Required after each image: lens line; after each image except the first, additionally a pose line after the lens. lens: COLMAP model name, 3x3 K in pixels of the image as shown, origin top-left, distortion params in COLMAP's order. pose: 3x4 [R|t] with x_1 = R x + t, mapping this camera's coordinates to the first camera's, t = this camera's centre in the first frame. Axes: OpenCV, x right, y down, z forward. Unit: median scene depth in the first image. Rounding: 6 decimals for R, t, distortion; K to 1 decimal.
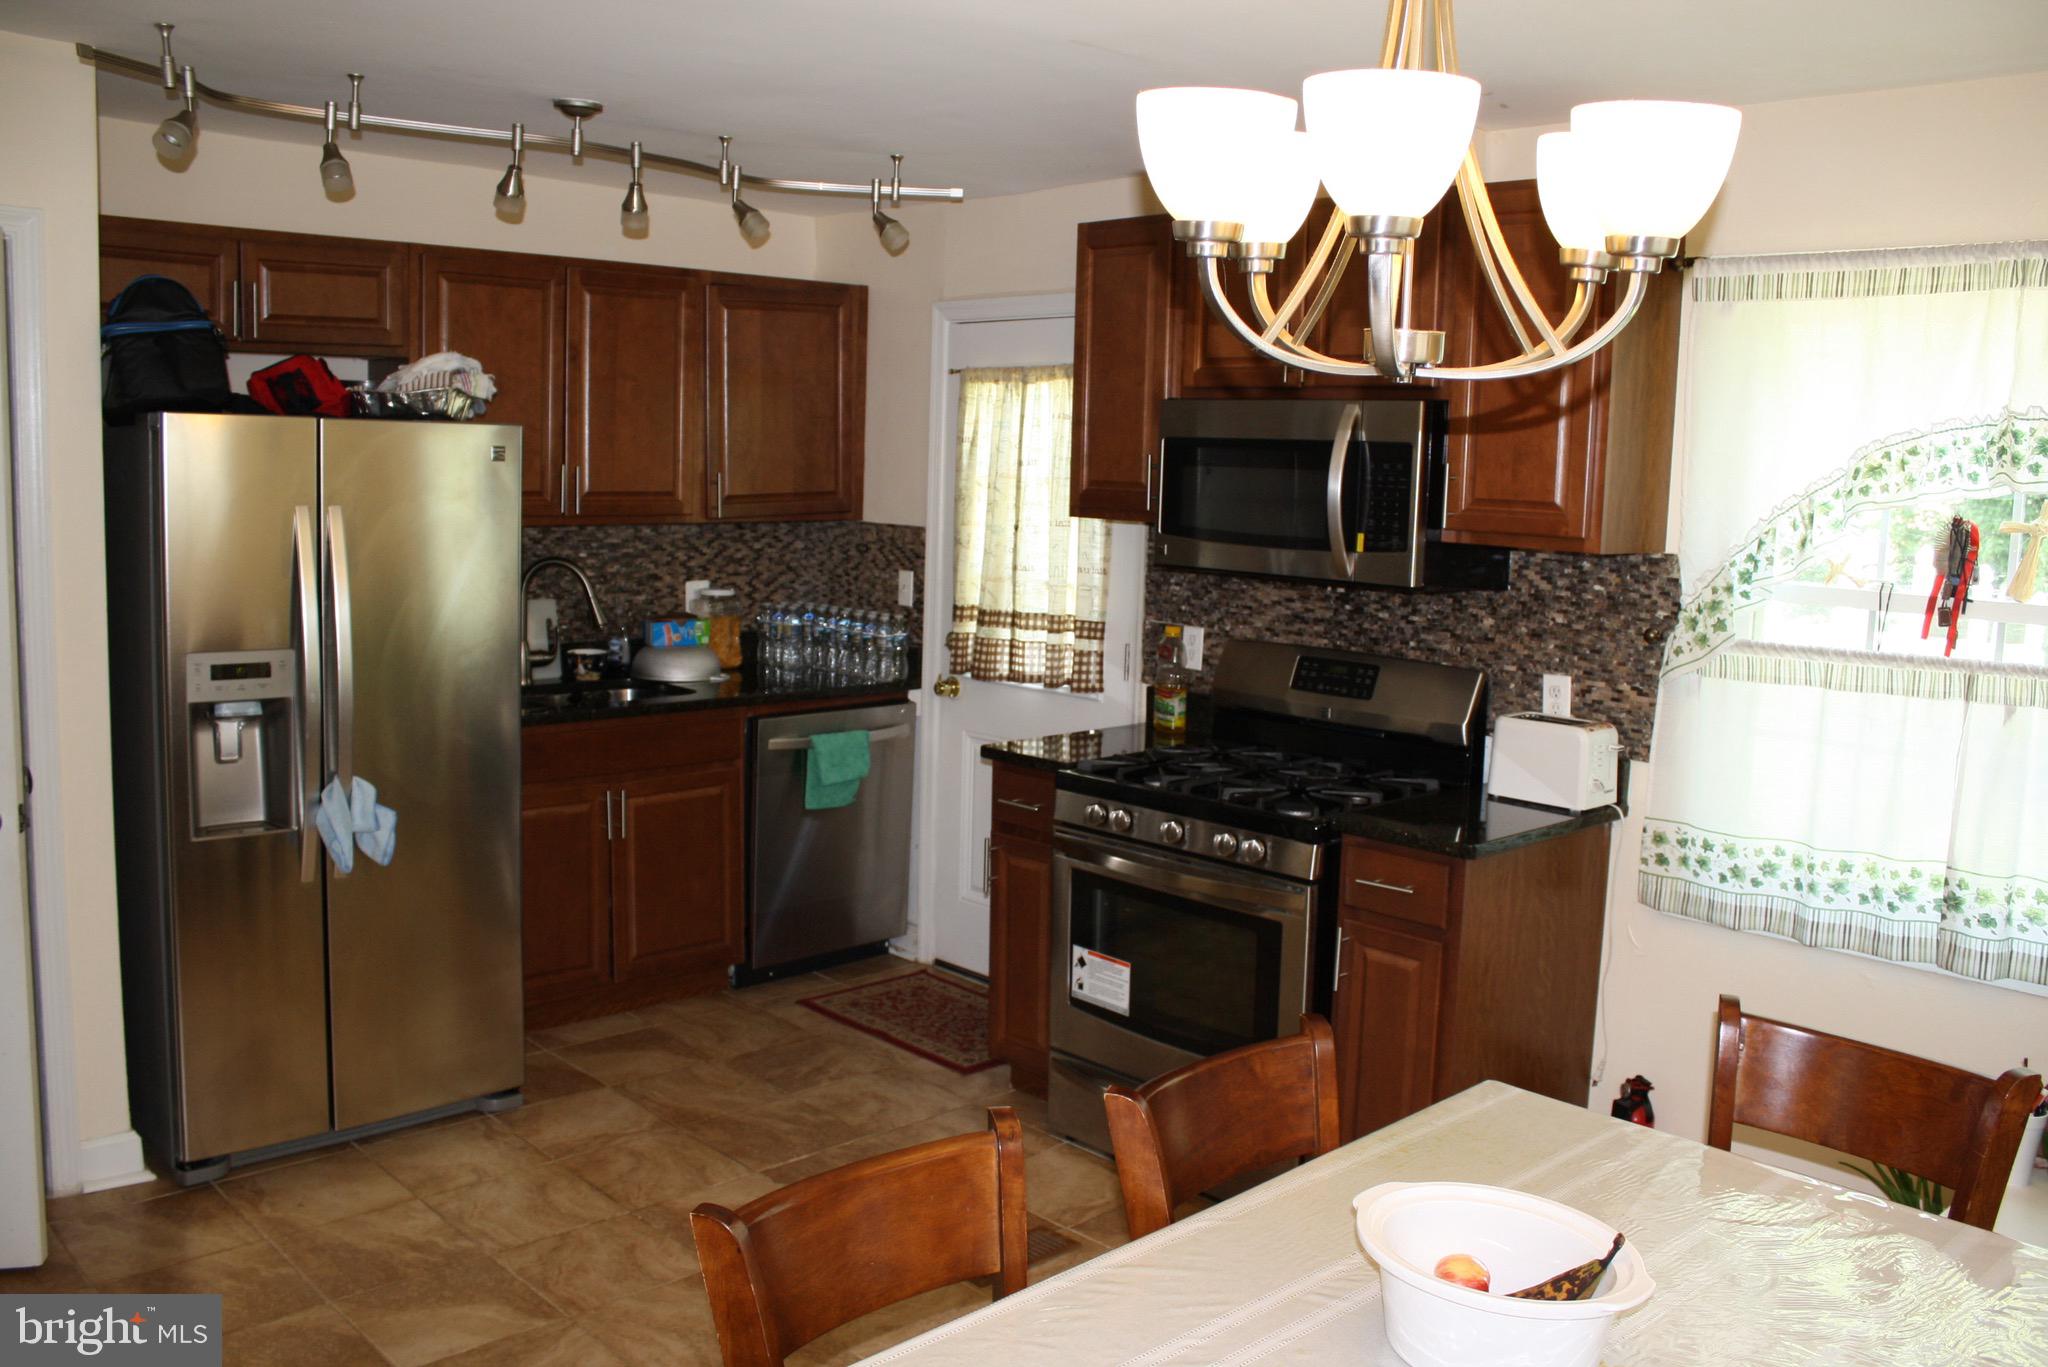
lens RADIAL K [[1731.2, 0, 1018.5], [0, 1731.2, 663.2], [0, 0, 1]] dist [-0.157159, 0.158286]
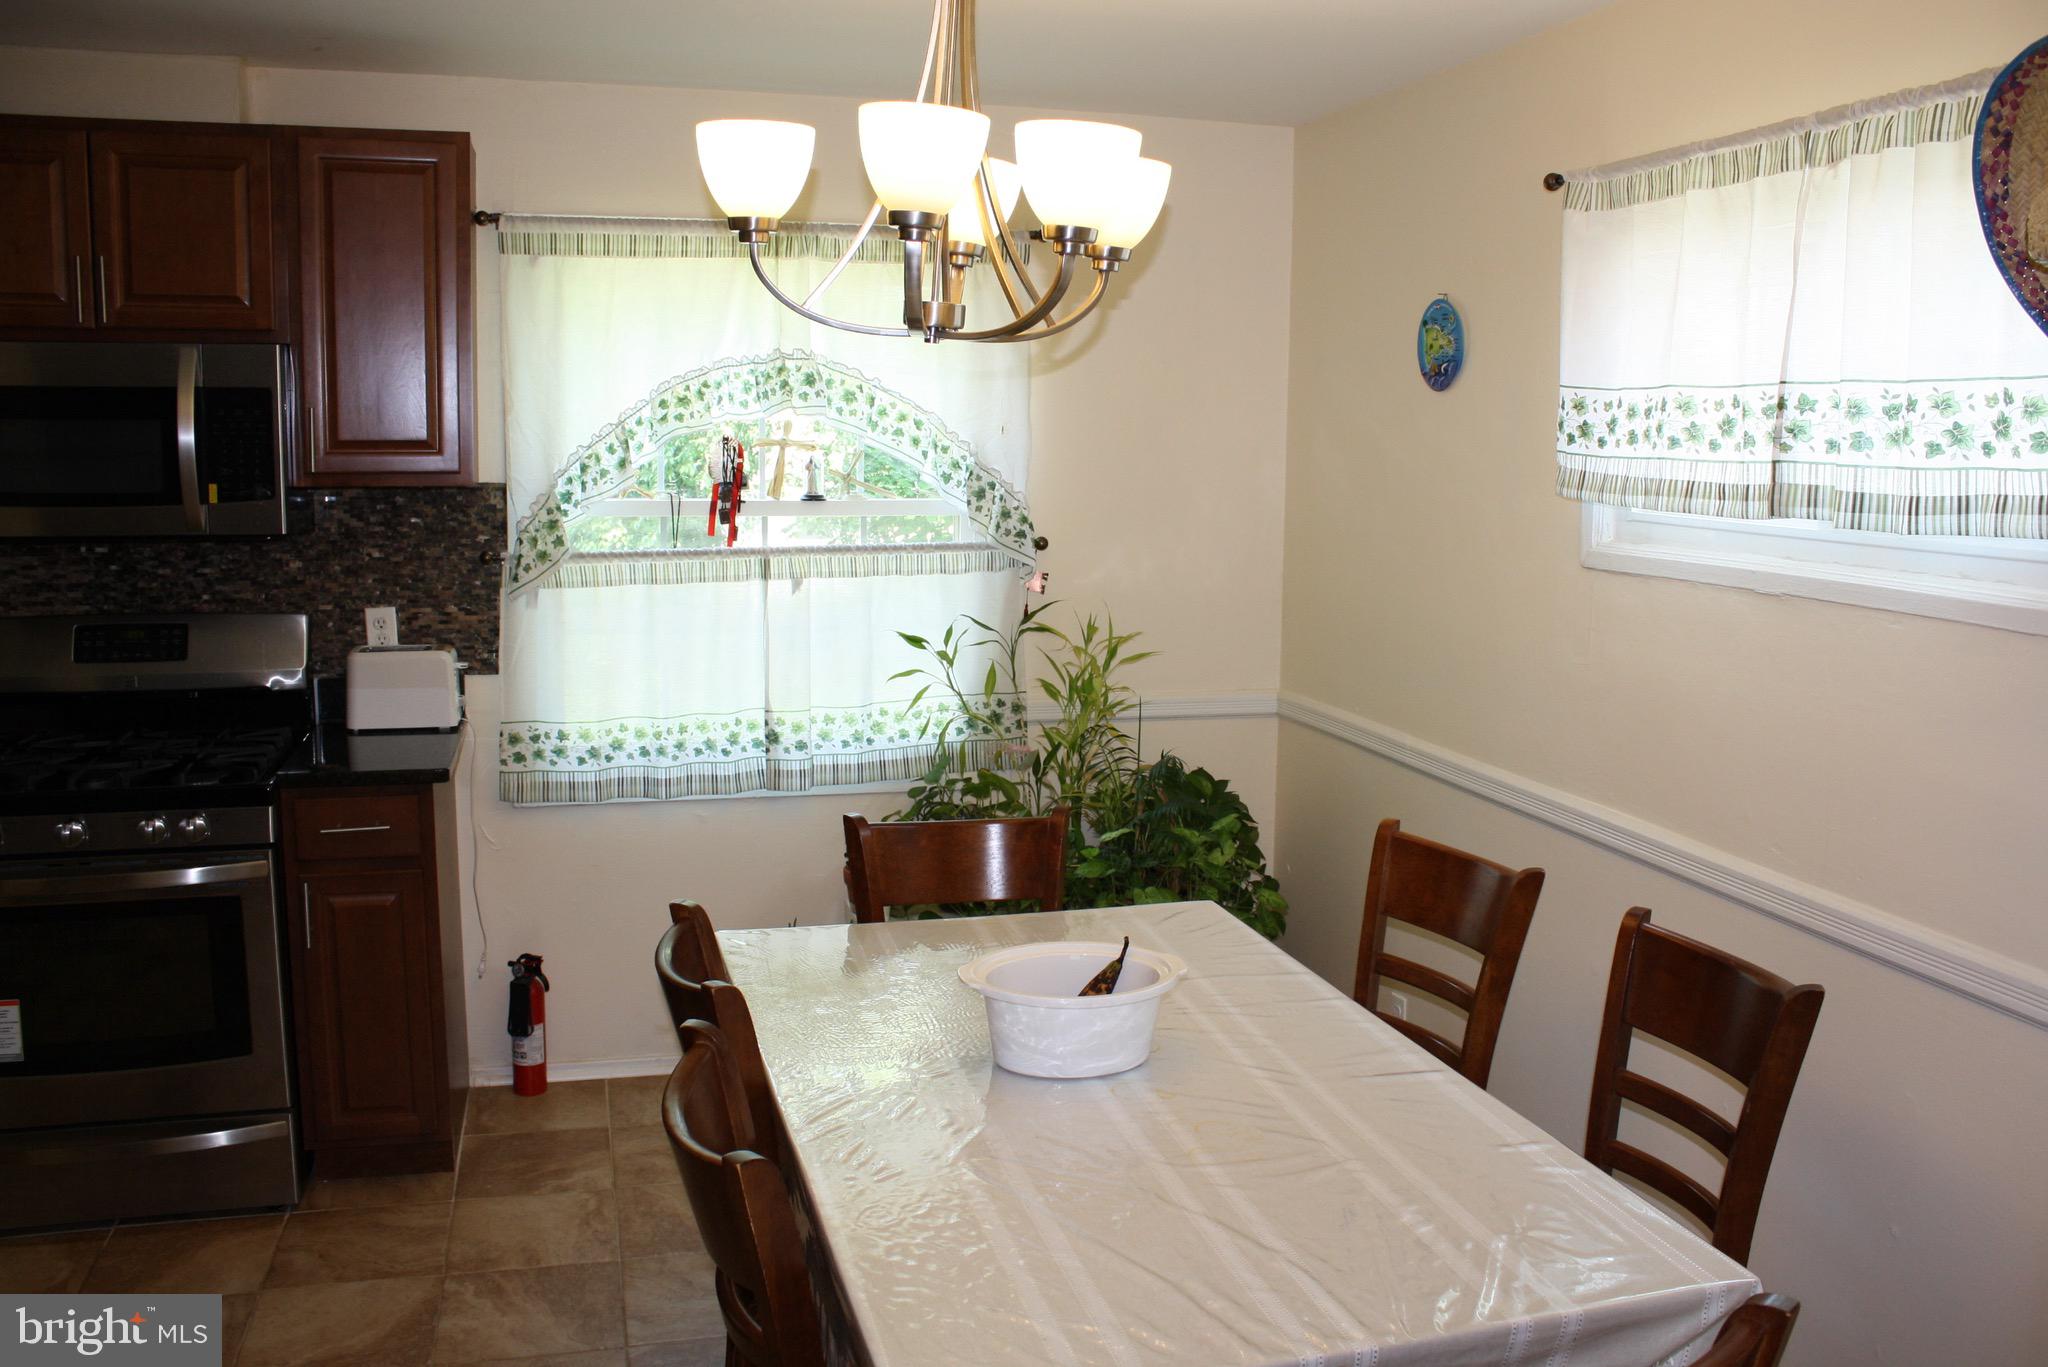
lens RADIAL K [[1731.2, 0, 1018.5], [0, 1731.2, 663.2], [0, 0, 1]] dist [-0.157159, 0.158286]
pose [[0.484078, -0.145846, 0.862785, -0.397993], [0.109074, 0.988379, 0.105879, -0.026746], [-0.868200, 0.042854, 0.494361, 0.150225]]
